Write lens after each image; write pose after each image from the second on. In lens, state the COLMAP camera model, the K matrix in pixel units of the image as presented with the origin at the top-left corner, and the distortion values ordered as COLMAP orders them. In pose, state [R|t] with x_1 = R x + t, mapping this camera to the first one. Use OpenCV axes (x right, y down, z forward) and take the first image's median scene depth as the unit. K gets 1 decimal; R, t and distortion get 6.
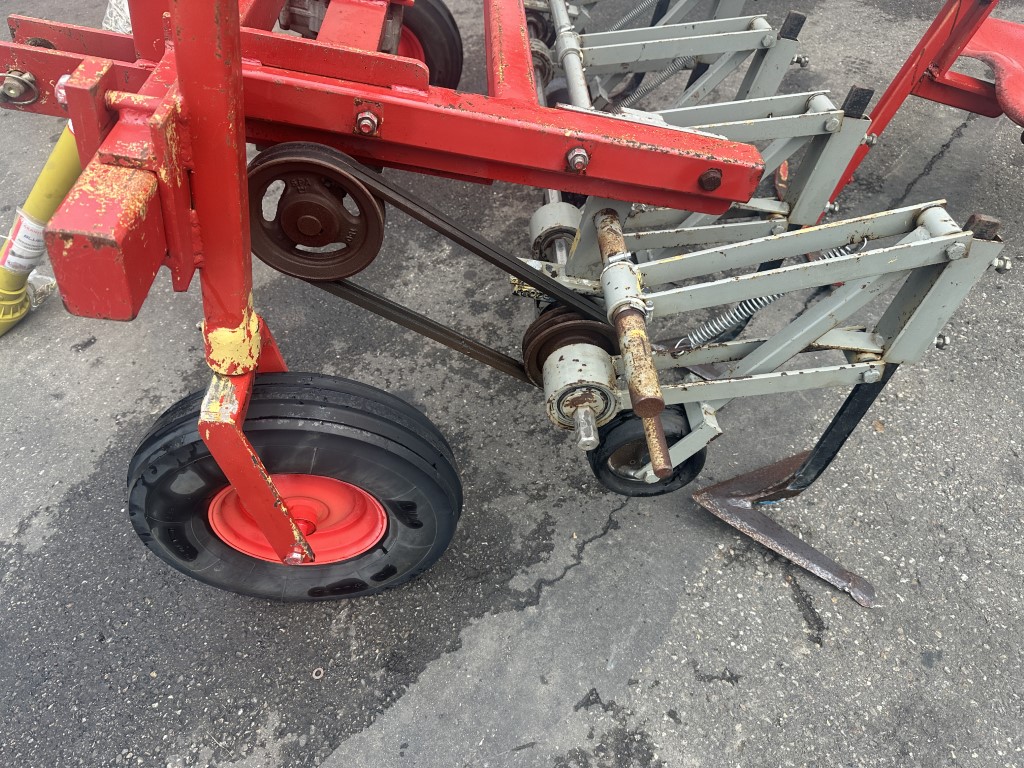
lens RADIAL K [[725.8, 0, 511.4], [0, 725.8, 379.7], [0, 0, 1]] dist [0.018678, -0.030685]
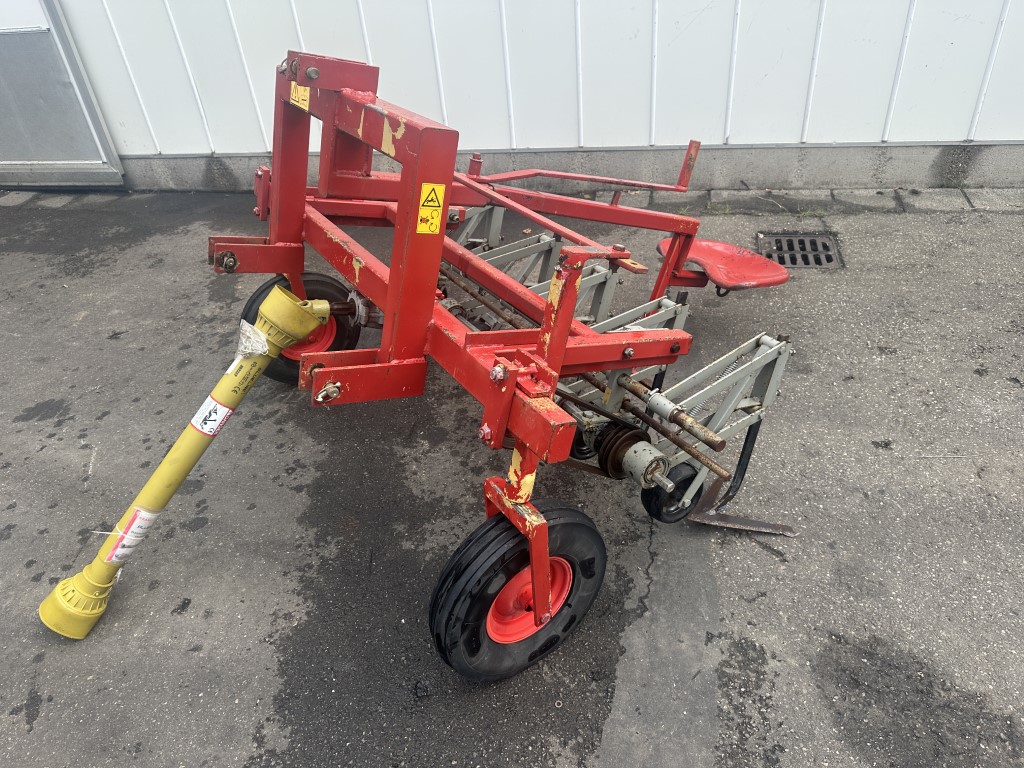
lens RADIAL K [[725.8, 0, 512.6], [0, 725.8, 360.0], [0, 0, 1]] dist [0.018678, -0.030685]
pose [[0.867651, -0.235821, 0.437688, -0.851970], [0.350373, 0.914617, -0.201778, 0.017410], [-0.352733, 0.328427, 0.876193, -0.543563]]
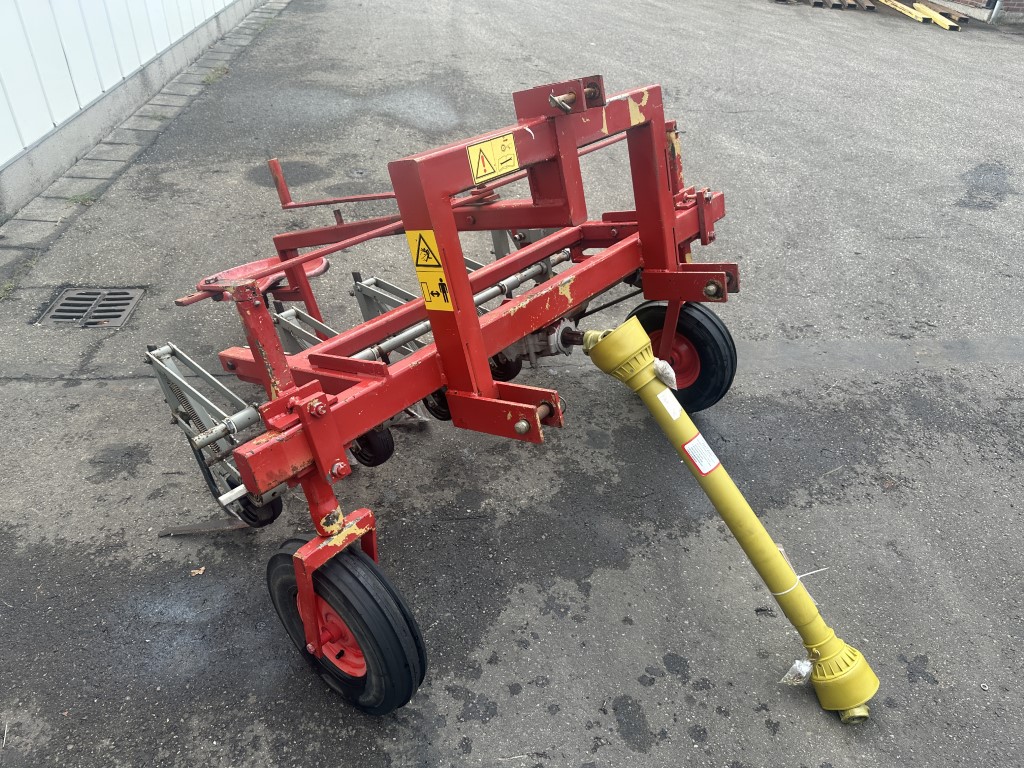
lens RADIAL K [[725.8, 0, 512.8], [0, 725.8, 379.3], [0, 0, 1]] dist [0.018678, -0.030685]
pose [[-0.739840, -0.315037, 0.594465, -1.361559], [0.514737, 0.303915, 0.801674, -2.076361], [-0.433224, 0.899104, -0.062688, 1.428524]]
